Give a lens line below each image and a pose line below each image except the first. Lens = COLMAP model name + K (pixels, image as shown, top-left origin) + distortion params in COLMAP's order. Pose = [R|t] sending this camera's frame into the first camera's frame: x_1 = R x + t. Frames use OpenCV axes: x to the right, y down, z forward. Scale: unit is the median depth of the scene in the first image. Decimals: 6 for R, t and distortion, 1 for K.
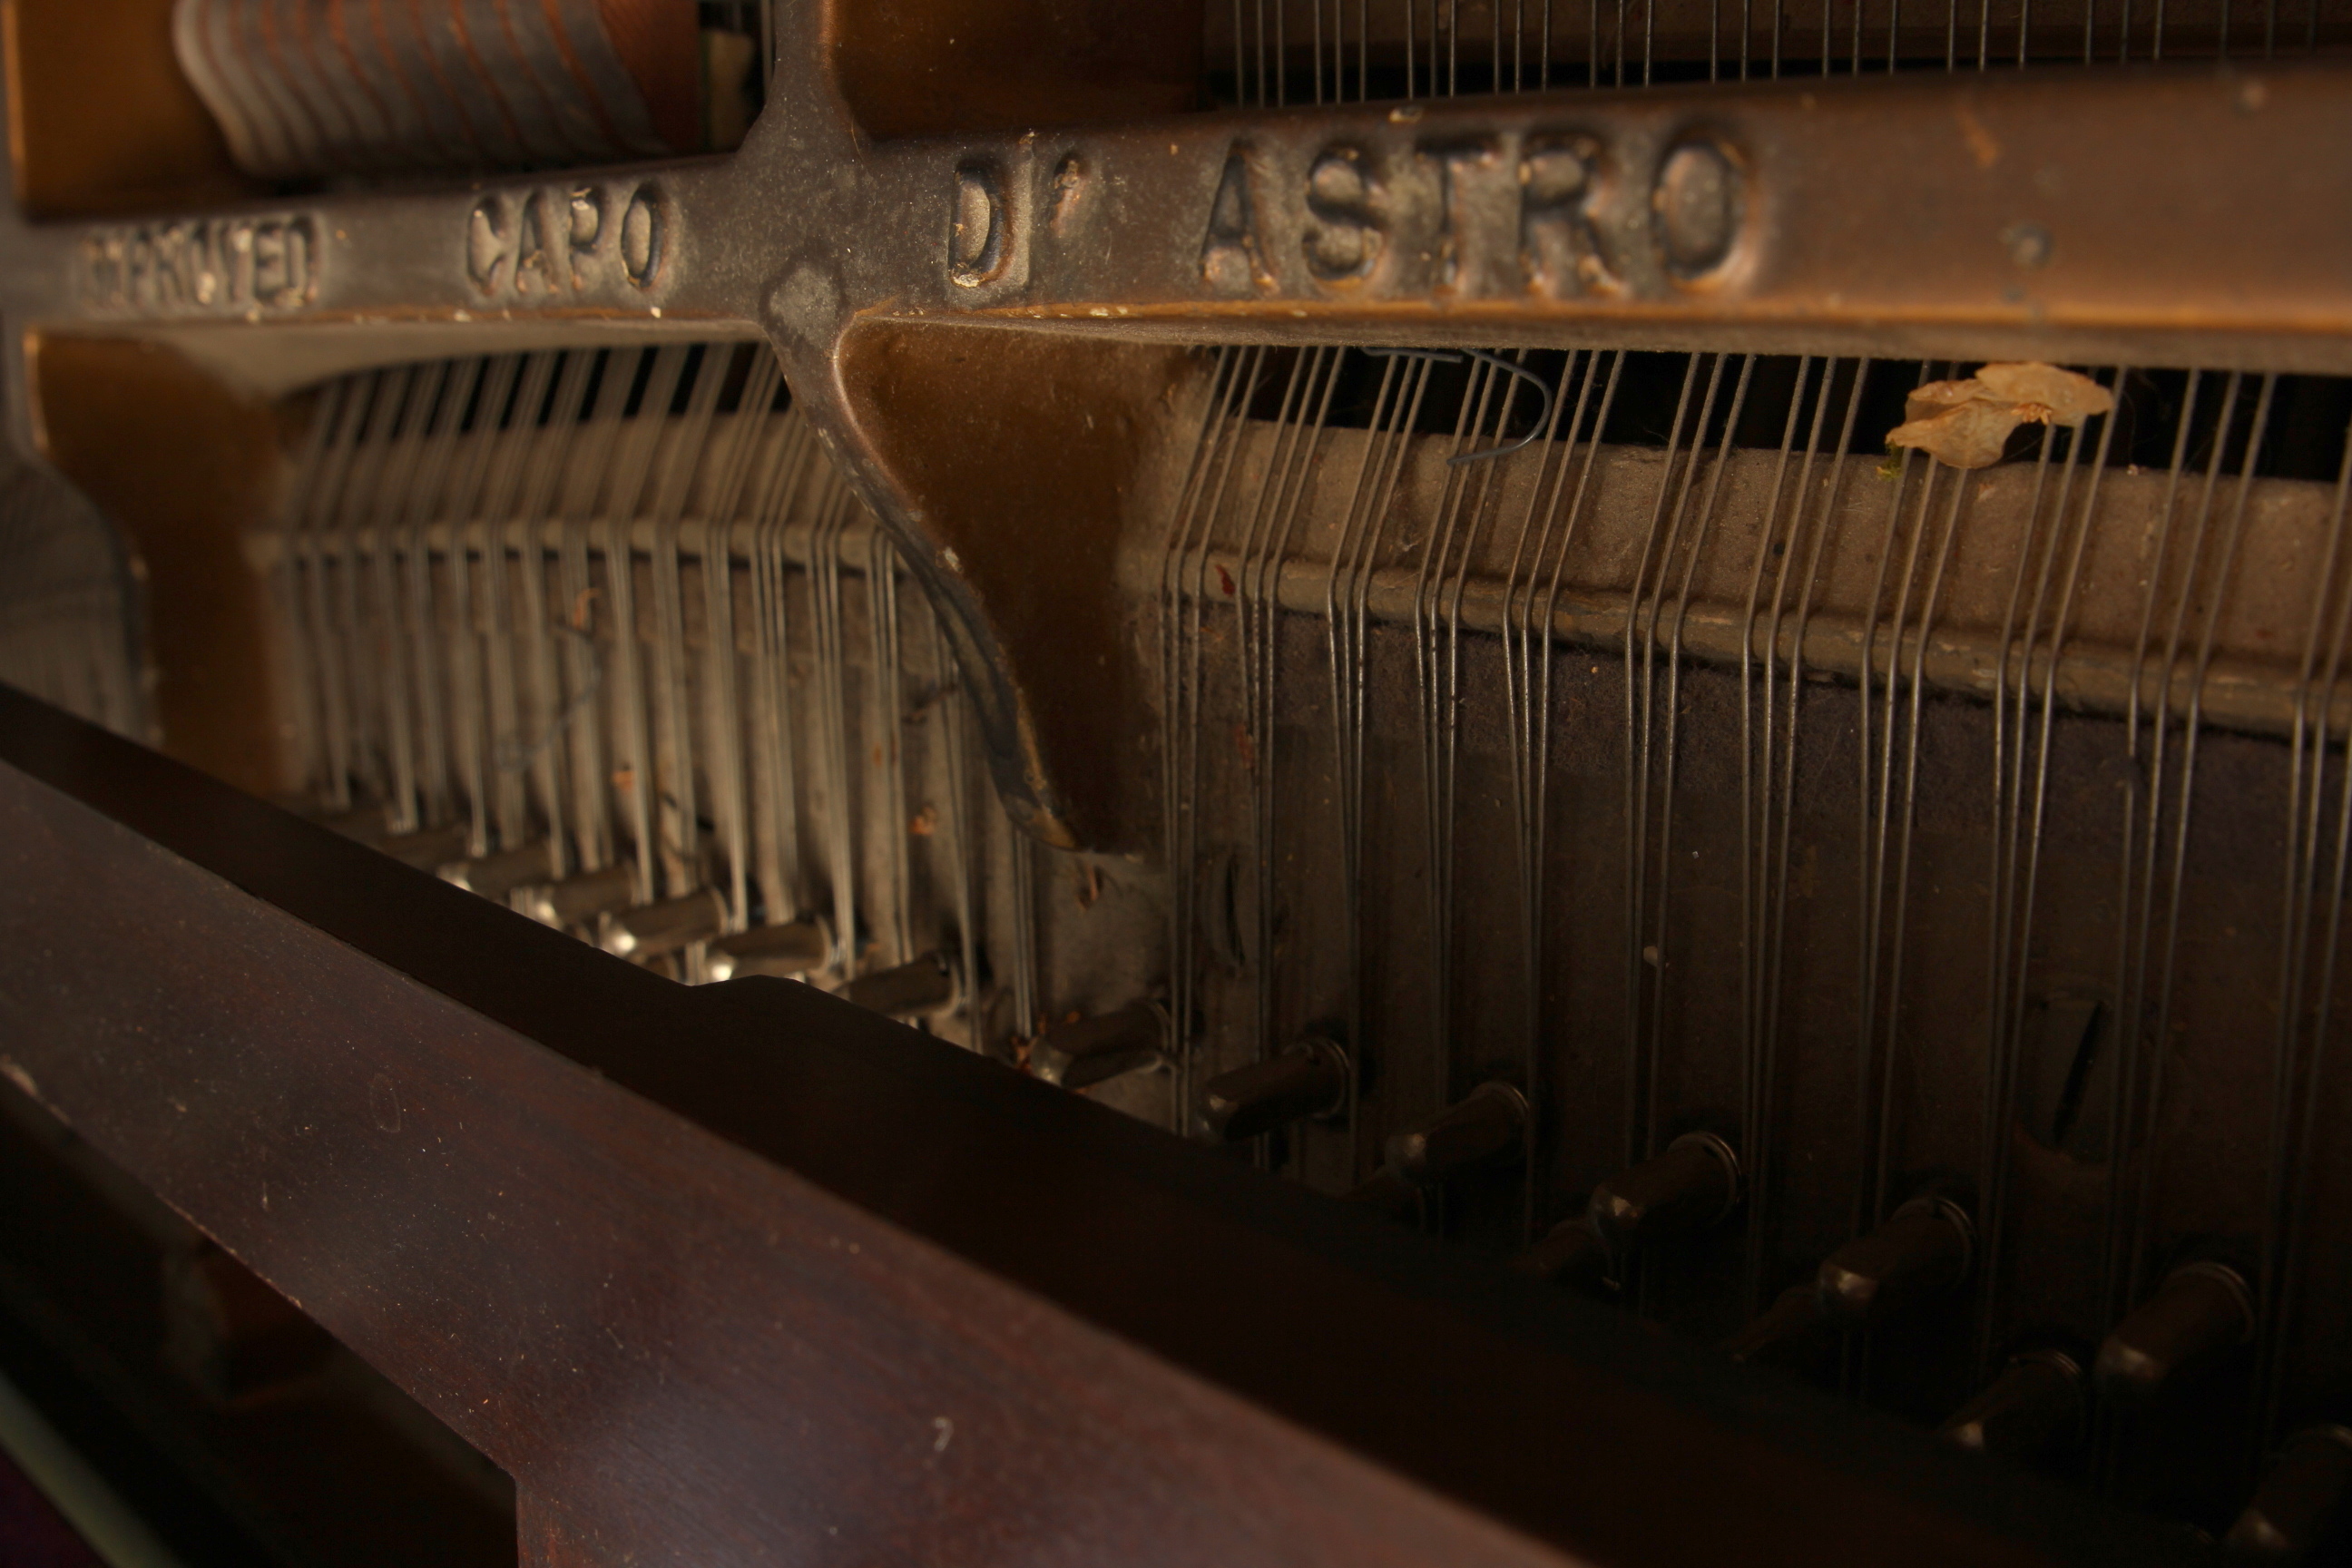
lens RADIAL K [[2511.1, 0, 1176.0], [0, 2511.1, 784.0], [0, 0, 1]] dist [-0.090194, -0.041438]
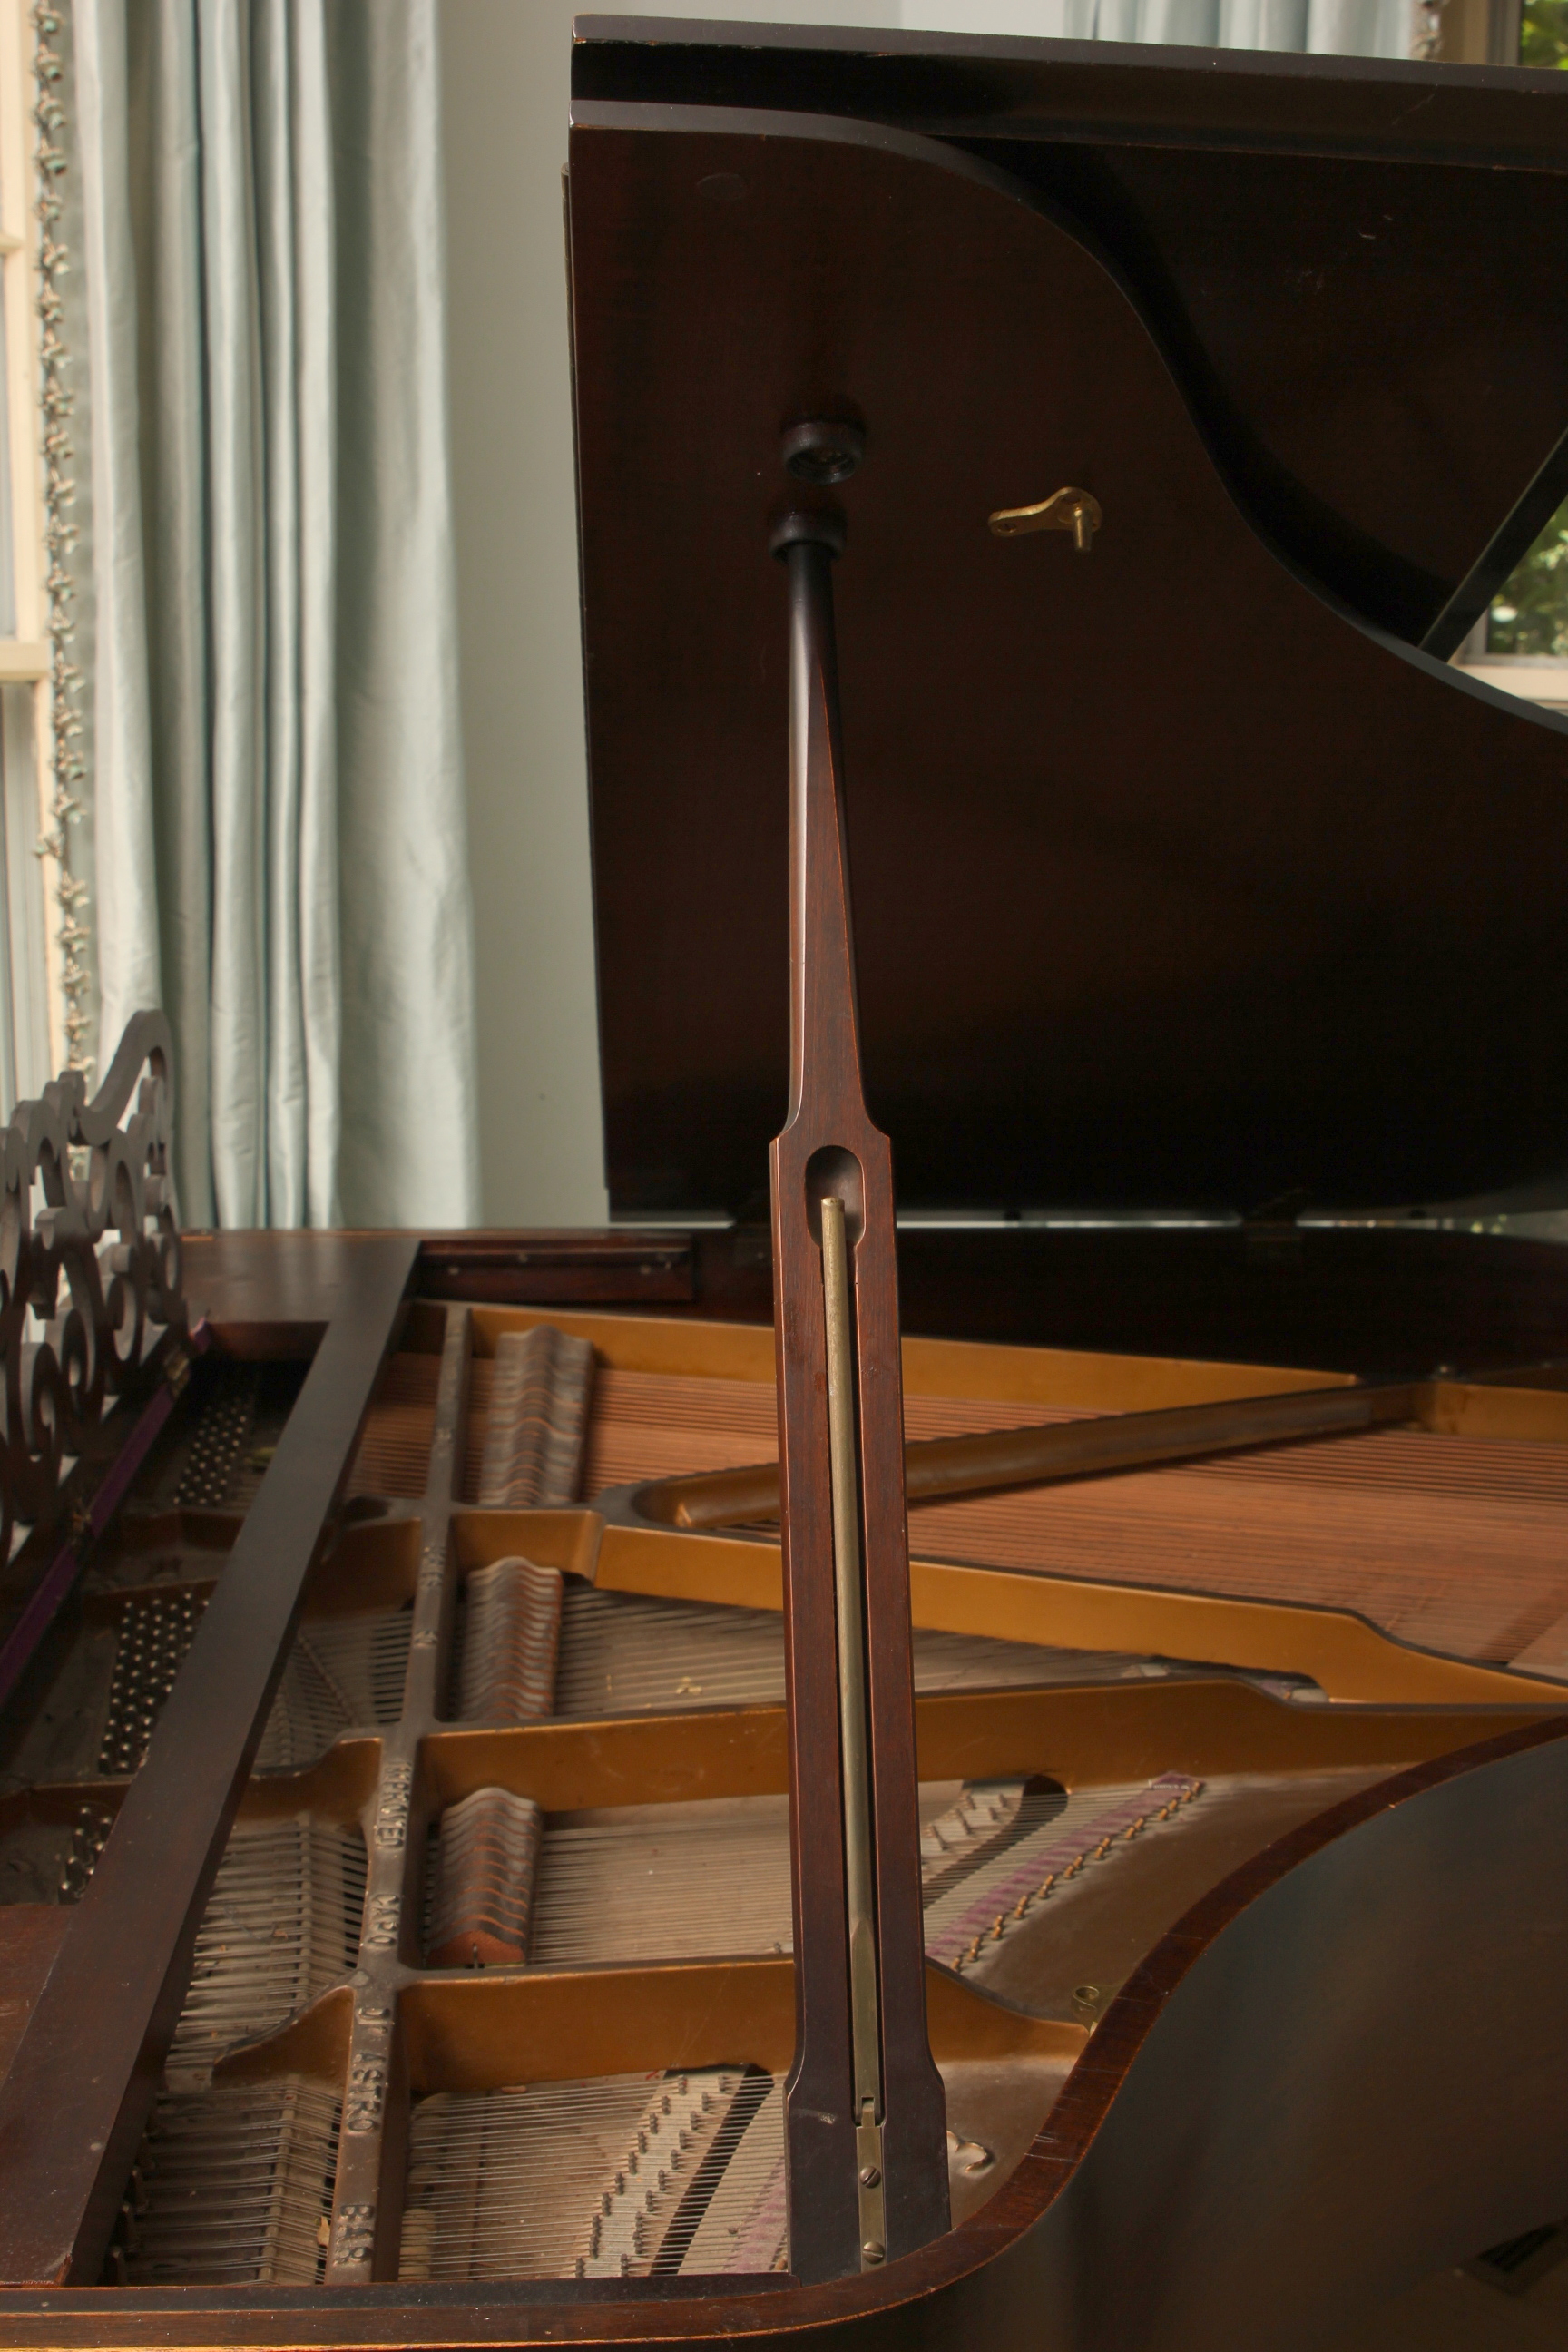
lens RADIAL K [[2511.1, 0, 784.0], [0, 2511.1, 1176.0], [0, 0, 1]] dist [-0.090194, -0.041438]
pose [[0.086277, 0.850714, -0.518499, 0.626136], [-0.964931, -0.058156, -0.255981, 0.173893], [-0.247920, 0.522401, 0.815863, -2.204148]]
